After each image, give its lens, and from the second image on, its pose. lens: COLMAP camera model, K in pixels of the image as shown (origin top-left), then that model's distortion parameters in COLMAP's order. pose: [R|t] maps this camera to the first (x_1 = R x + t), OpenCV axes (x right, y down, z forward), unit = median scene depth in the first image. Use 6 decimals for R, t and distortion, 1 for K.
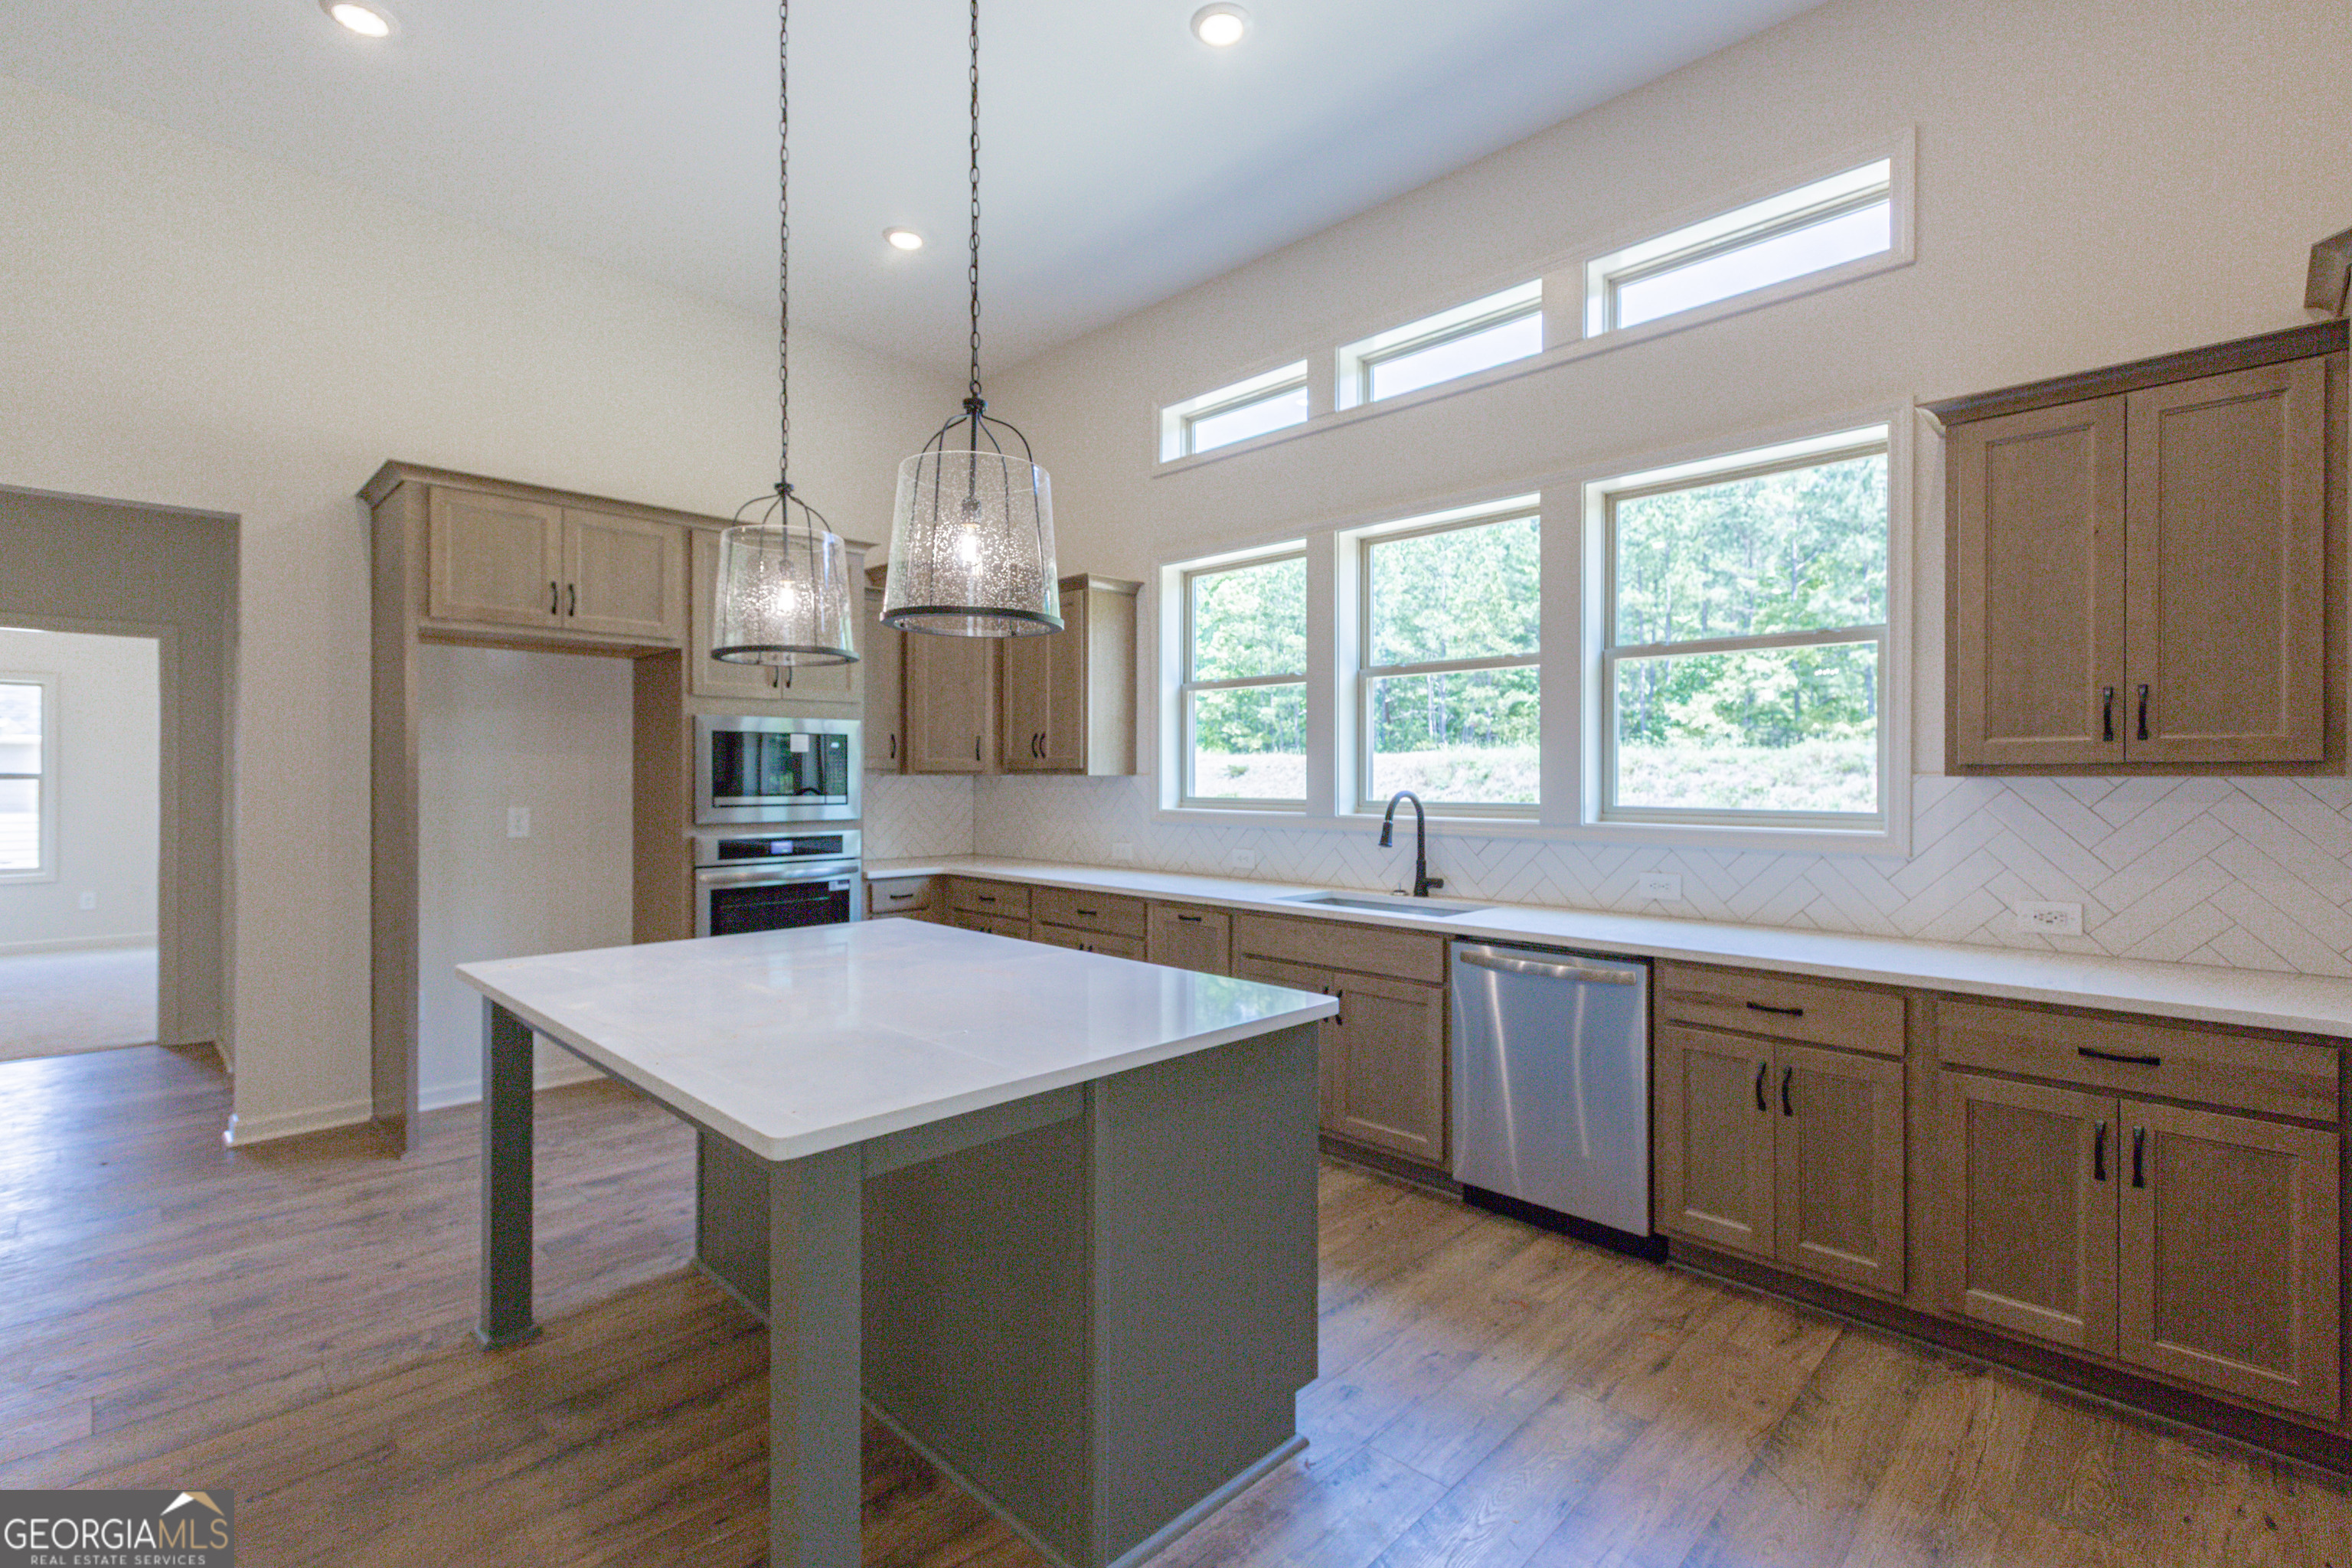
lens RADIAL K [[1064.4, 0, 1176.4], [0, 1064.4, 779.7], [0, 0, 1]] dist [0.003097, 0.000308]
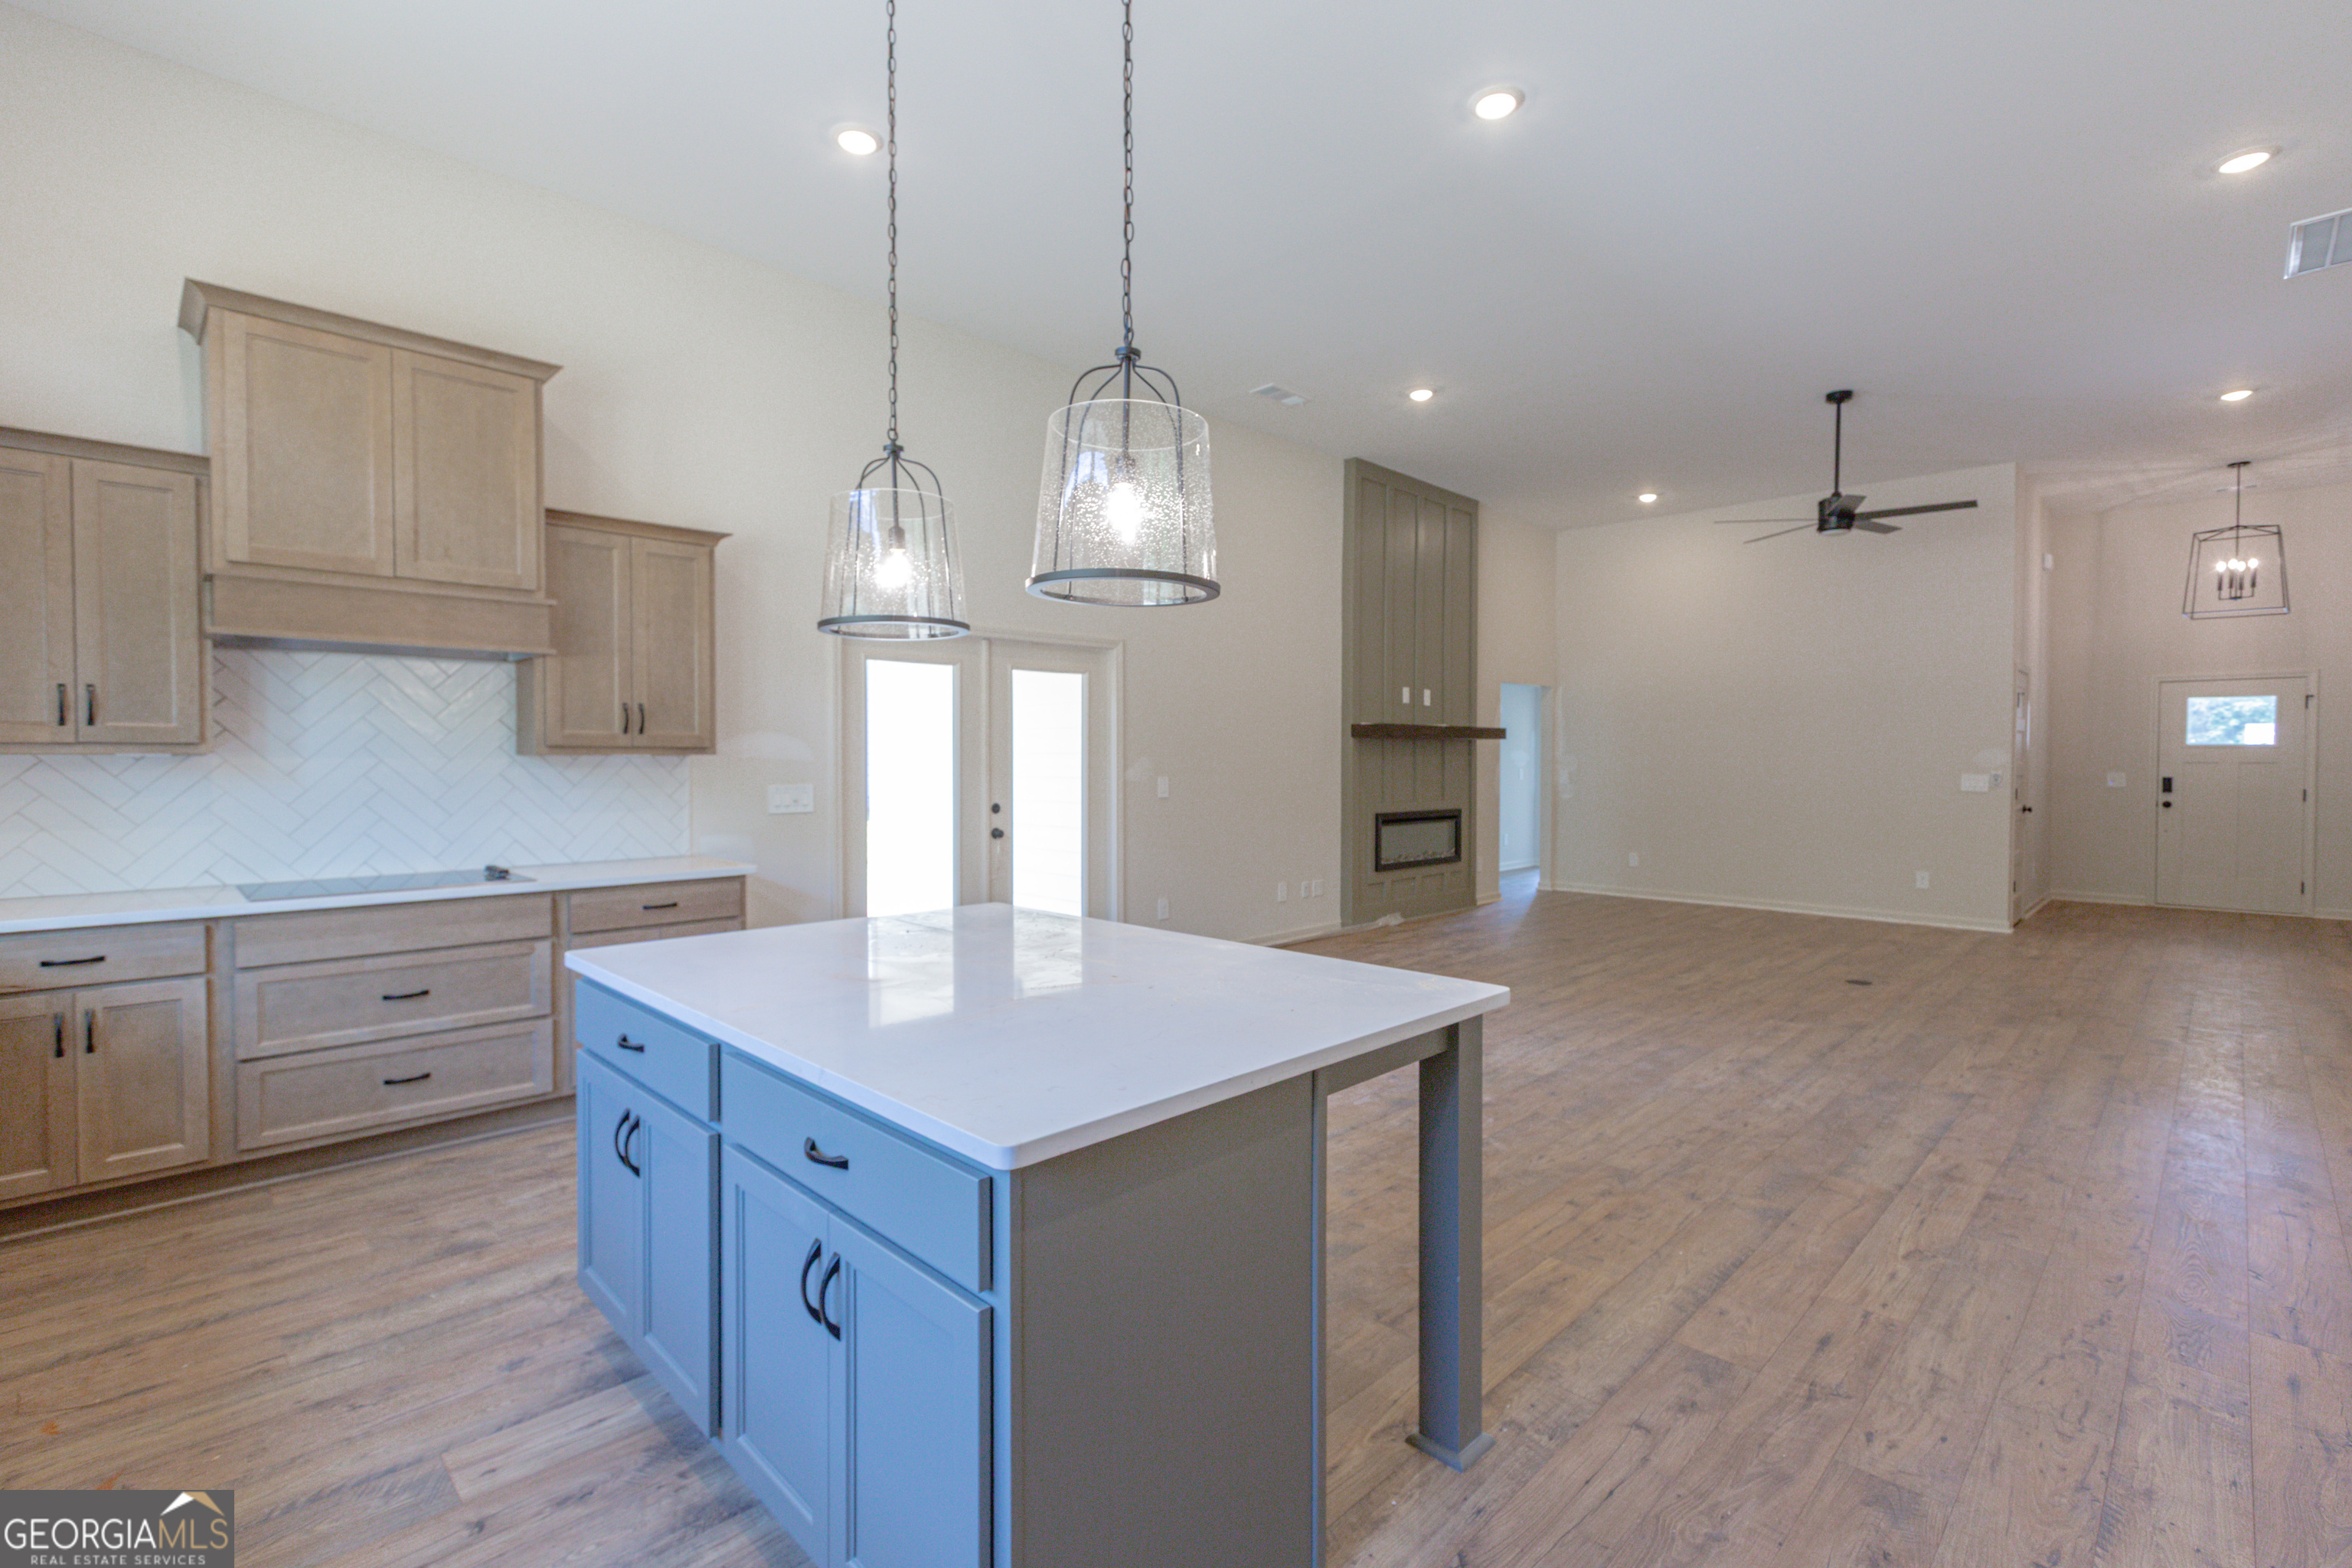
lens RADIAL K [[1044.9, 0, 1181.9], [0, 1044.9, 777.7], [0, 0, 1]] dist [0.007200, 0.000103]
pose [[-0.999970, -0.002454, 0.007344, -0.366758], [-0.002277, 0.999707, 0.024101, -0.004371], [-0.007401, 0.024083, -0.999683, 1.526885]]
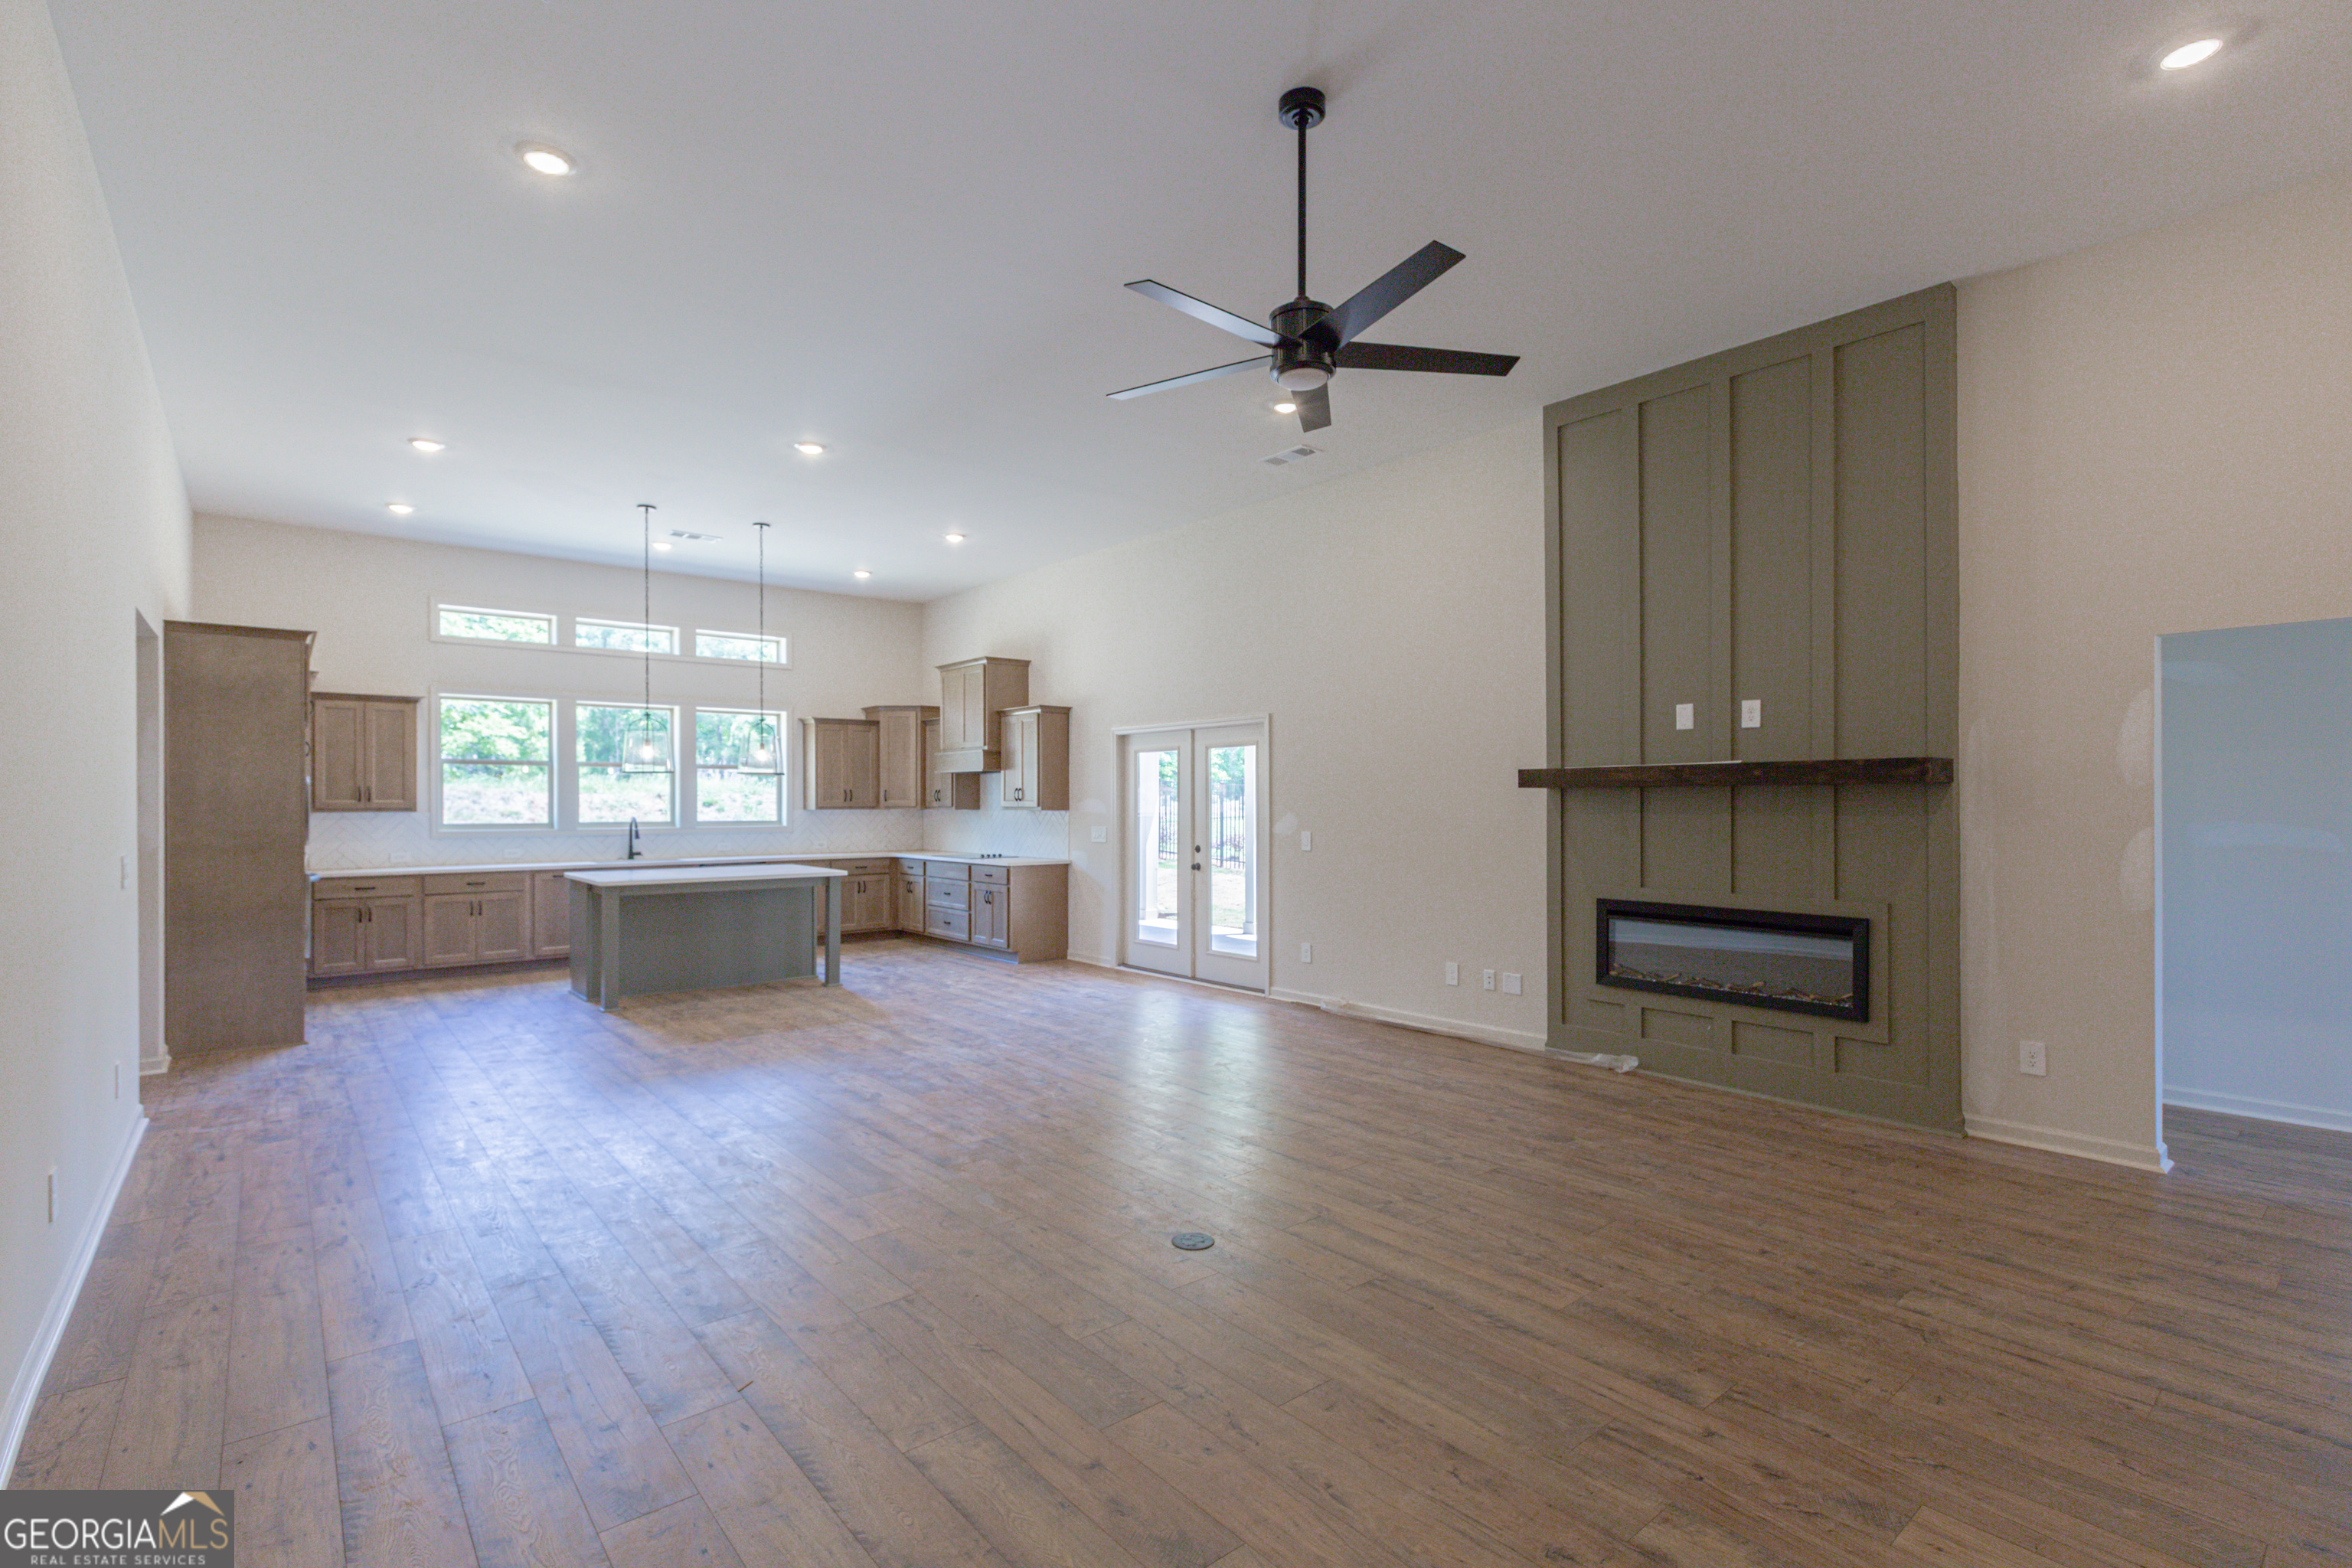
lens RADIAL K [[1070.6, 0, 1178.4], [0, 1070.6, 807.0], [0, 0, 1]] dist [0.000388, 0.000221]
pose [[0.086831, -0.004542, 0.996213, -2.831458], [0.005125, 0.999978, 0.004112, -0.020729], [-0.996210, 0.004749, 0.086853, -0.634815]]
